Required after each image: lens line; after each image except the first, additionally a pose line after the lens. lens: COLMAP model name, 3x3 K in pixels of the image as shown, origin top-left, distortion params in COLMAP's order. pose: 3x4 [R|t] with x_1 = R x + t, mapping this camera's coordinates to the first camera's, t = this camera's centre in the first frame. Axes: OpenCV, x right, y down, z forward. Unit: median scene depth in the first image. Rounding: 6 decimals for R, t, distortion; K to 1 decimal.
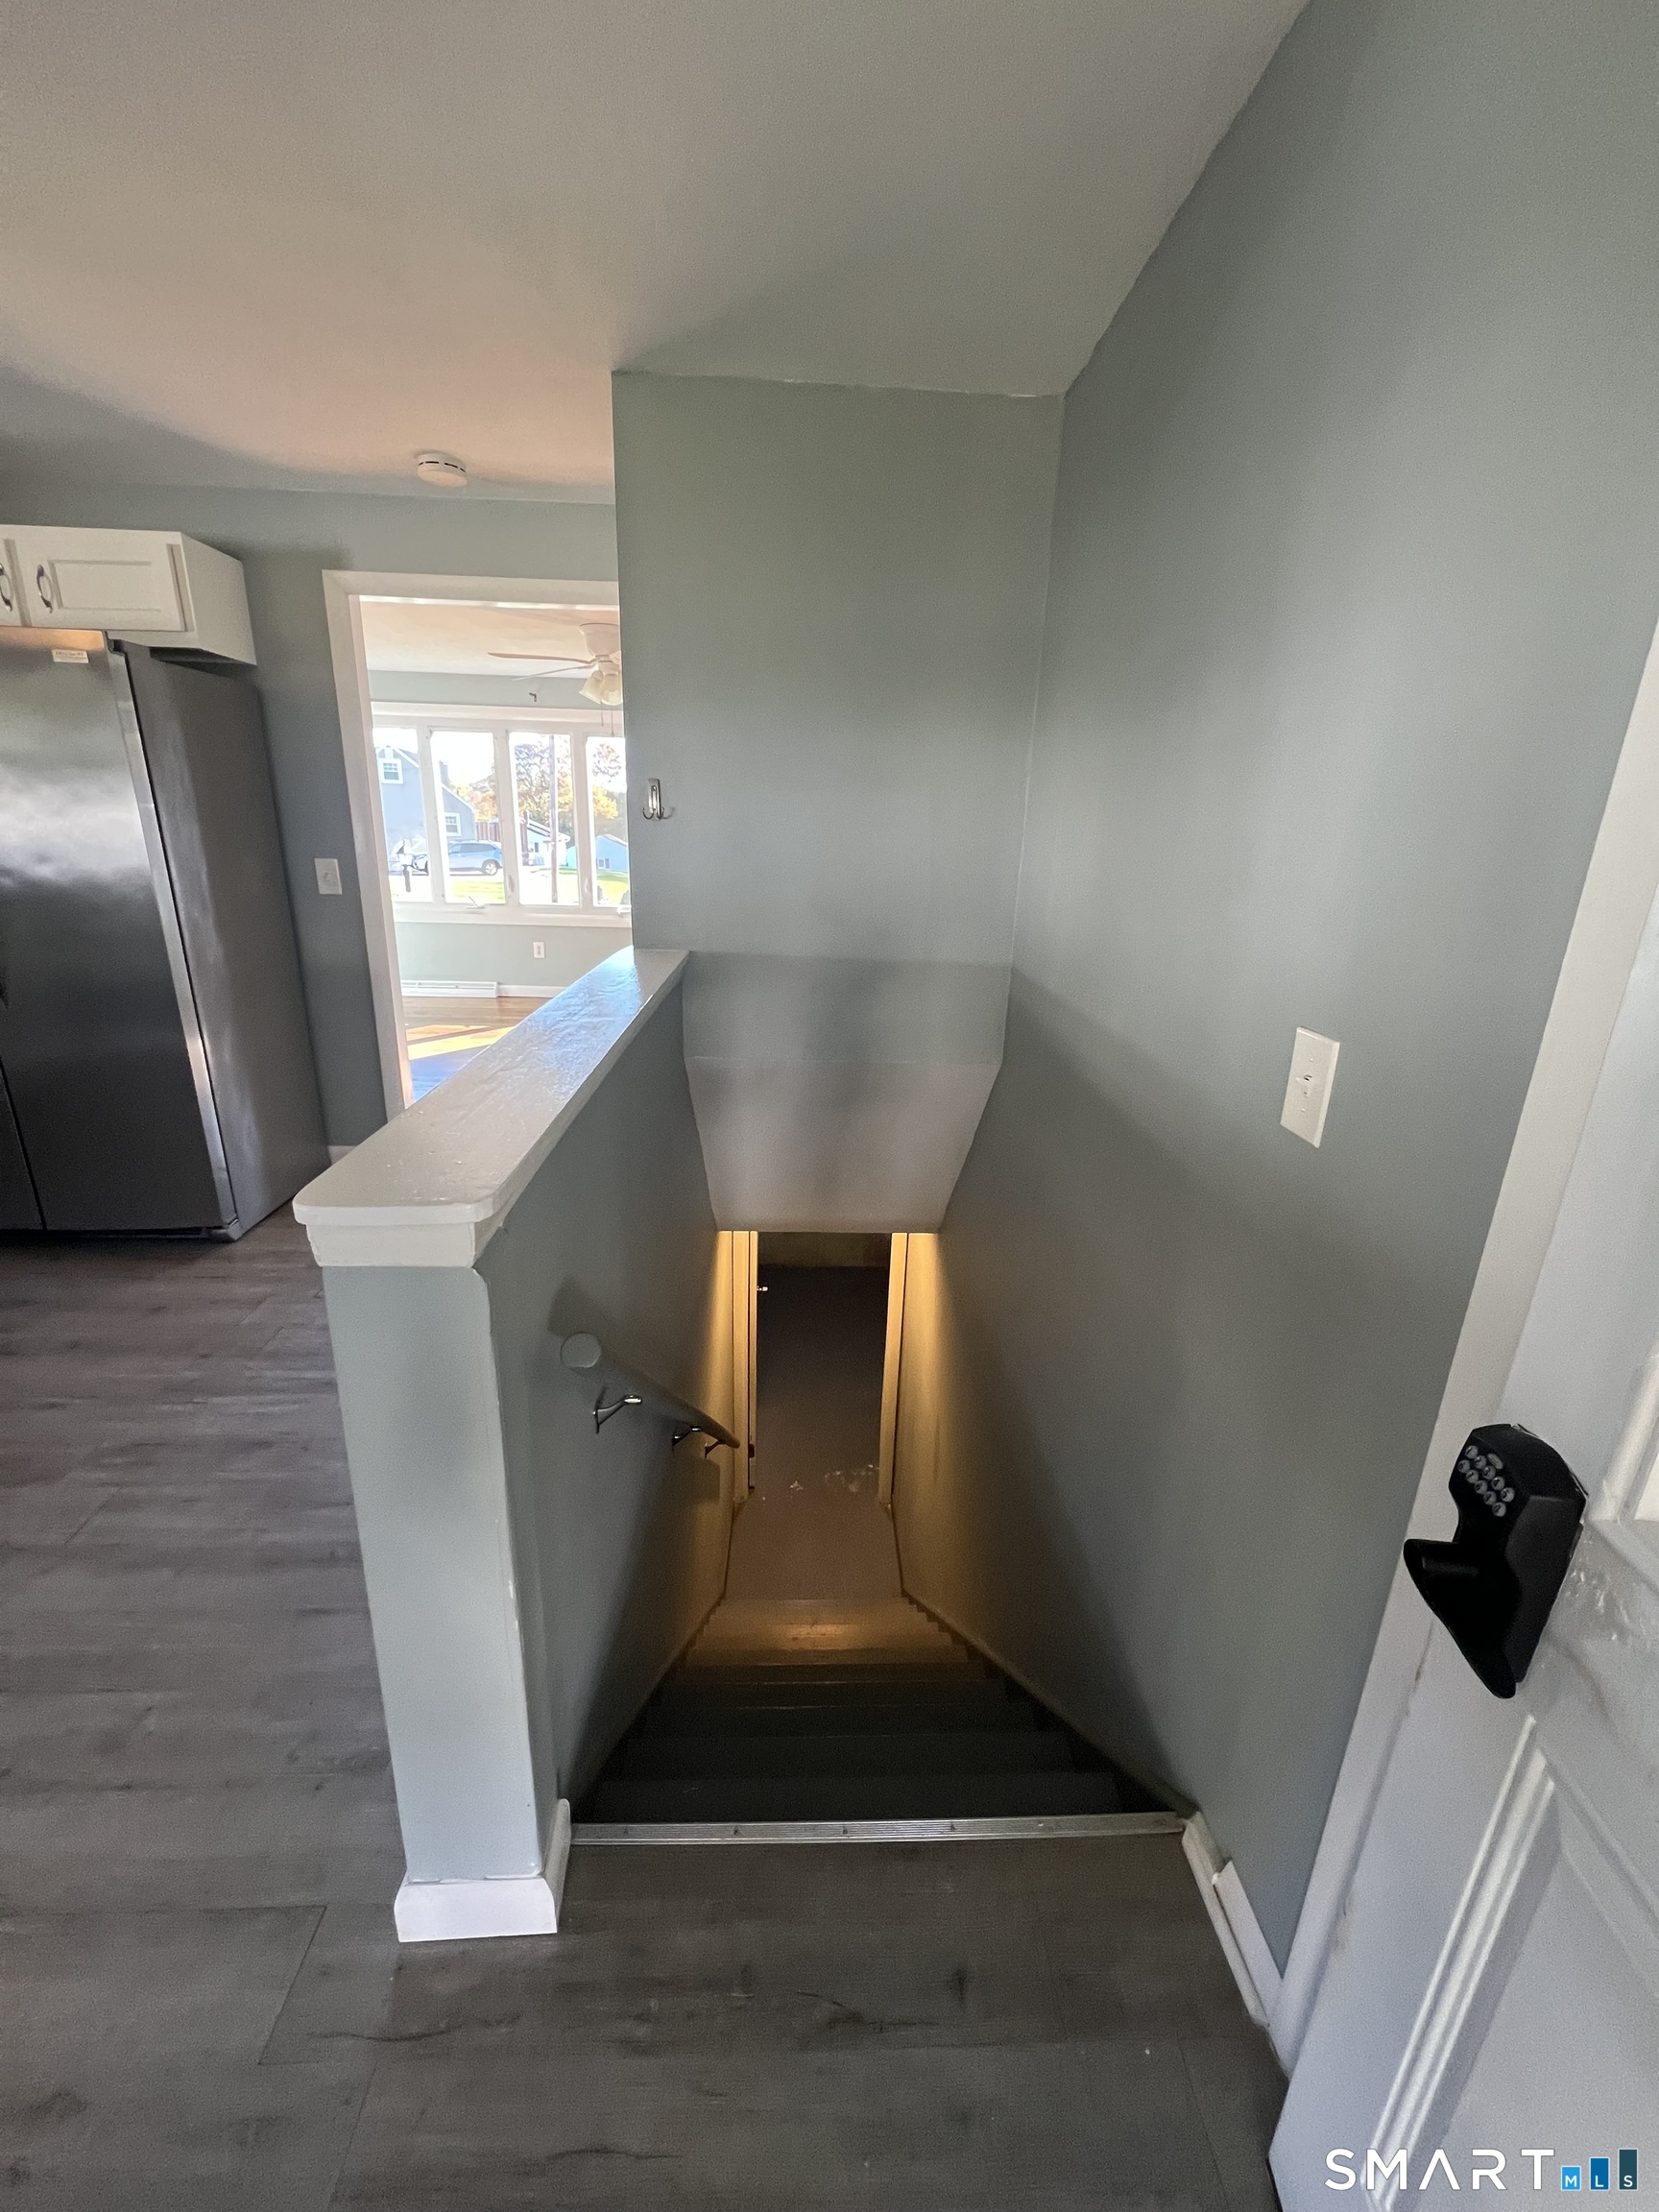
lens RADIAL K [[880.5, 0, 828.6], [0, 880.5, 1109.6], [0, 0, 1]] dist [-0.001494, 0.001361]
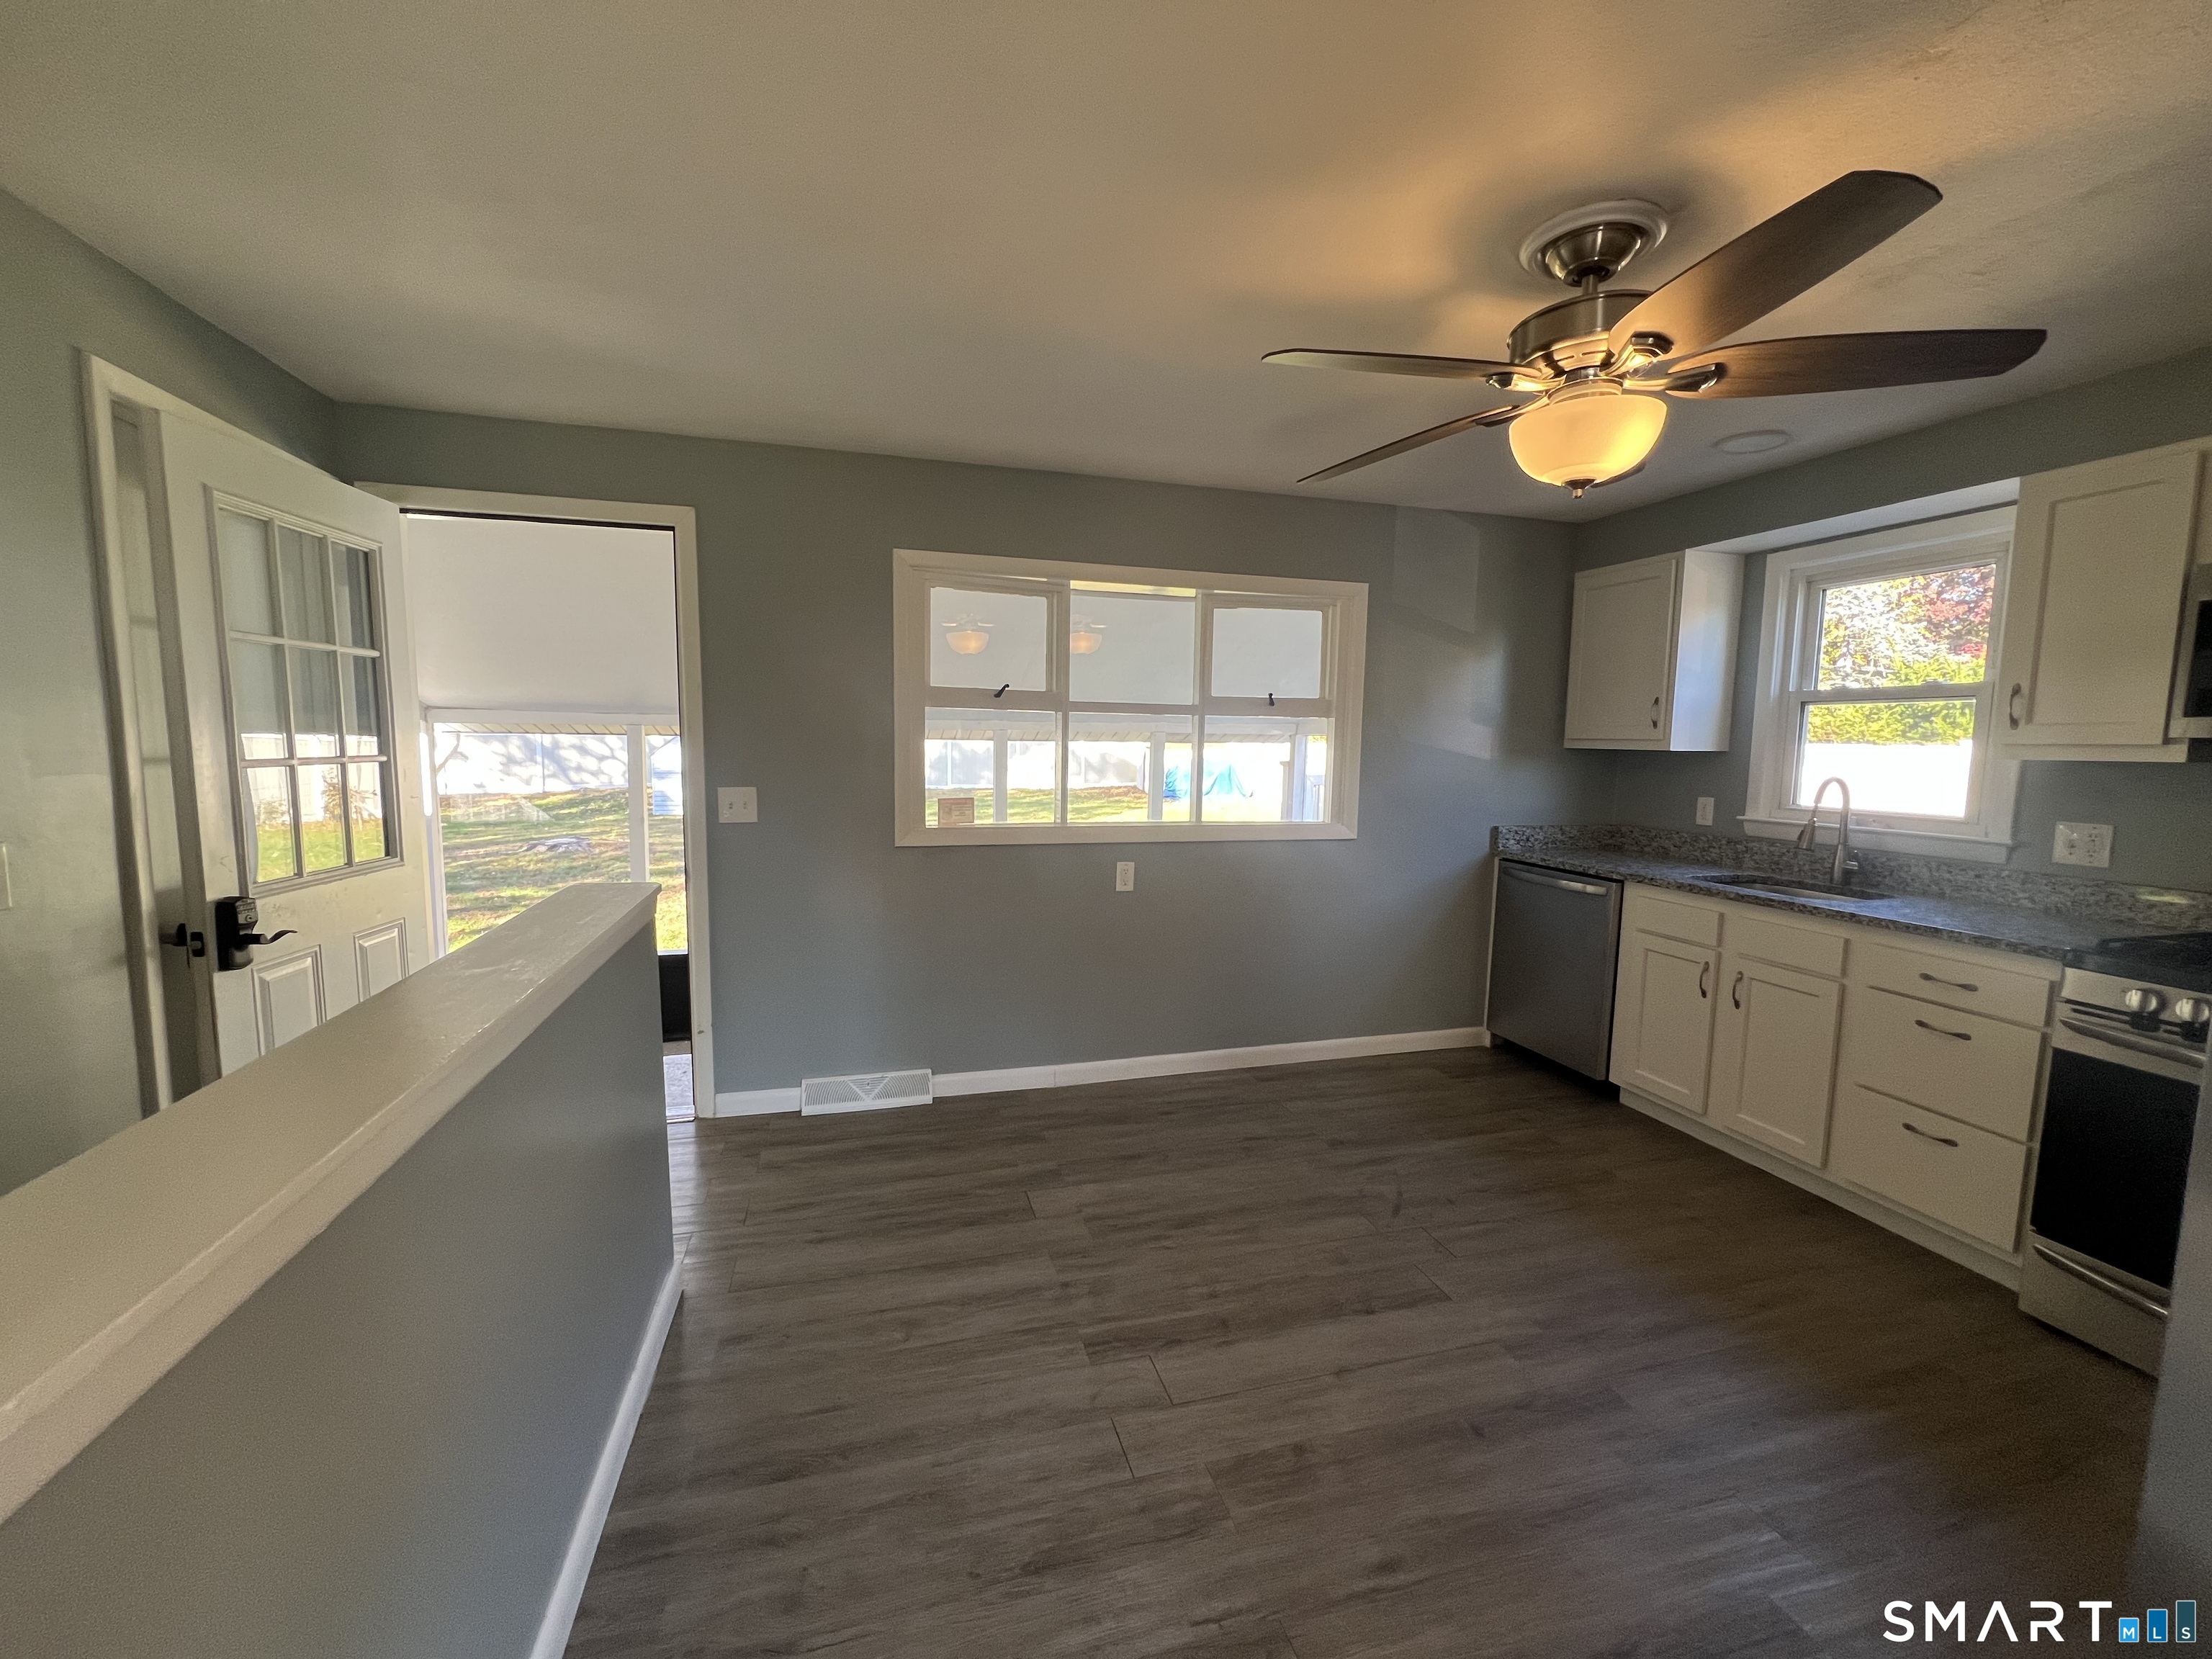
lens RADIAL K [[880.5, 0, 1106.7], [0, 880.5, 834.4], [0, 0, 1]] dist [-0.001494, 0.001361]
pose [[-0.969645, -0.023950, -0.243340, -0.361786], [-0.119182, 0.915262, 0.384827, -0.341828], [0.213504, 0.402147, -0.890334, 1.019857]]
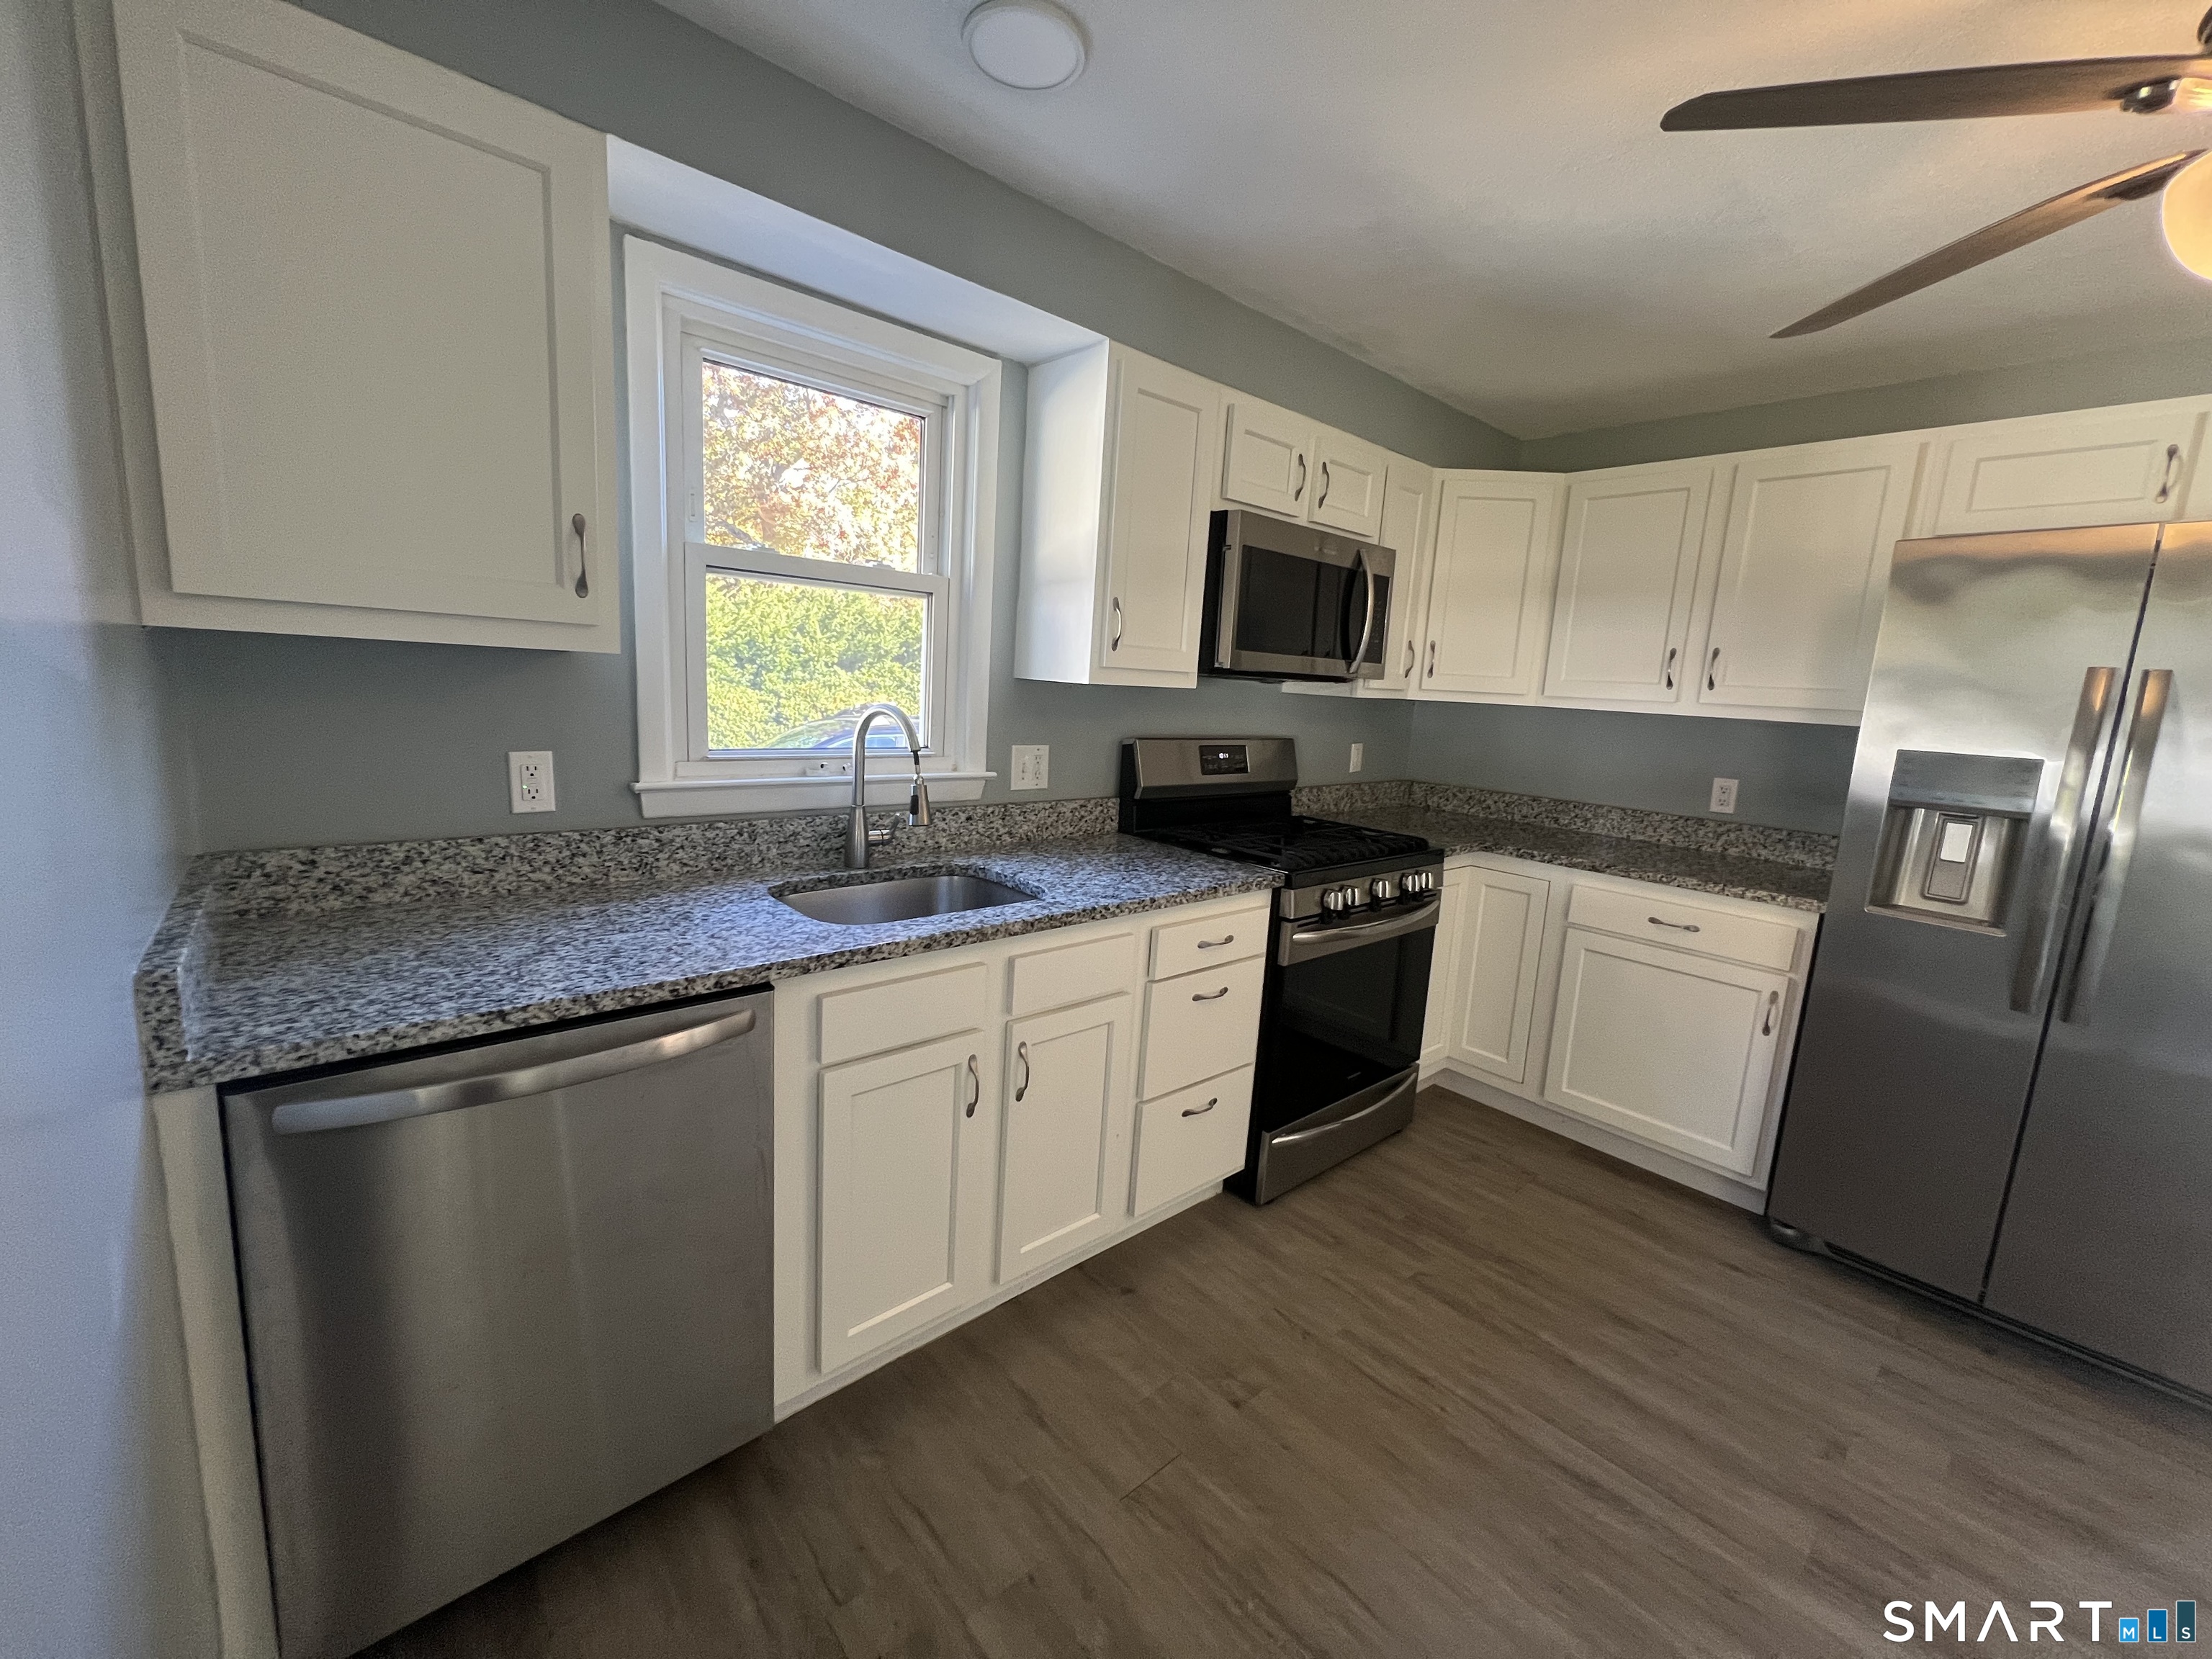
lens RADIAL K [[880.5, 0, 1097.3], [0, 880.5, 830.4], [0, 0, 1]] dist [-0.001494, 0.001361]
pose [[0.630657, 0.133549, -0.764484, -0.850231], [-0.267115, 0.962247, -0.052259, -0.008170], [0.728643, 0.237163, 0.642521, -0.088533]]
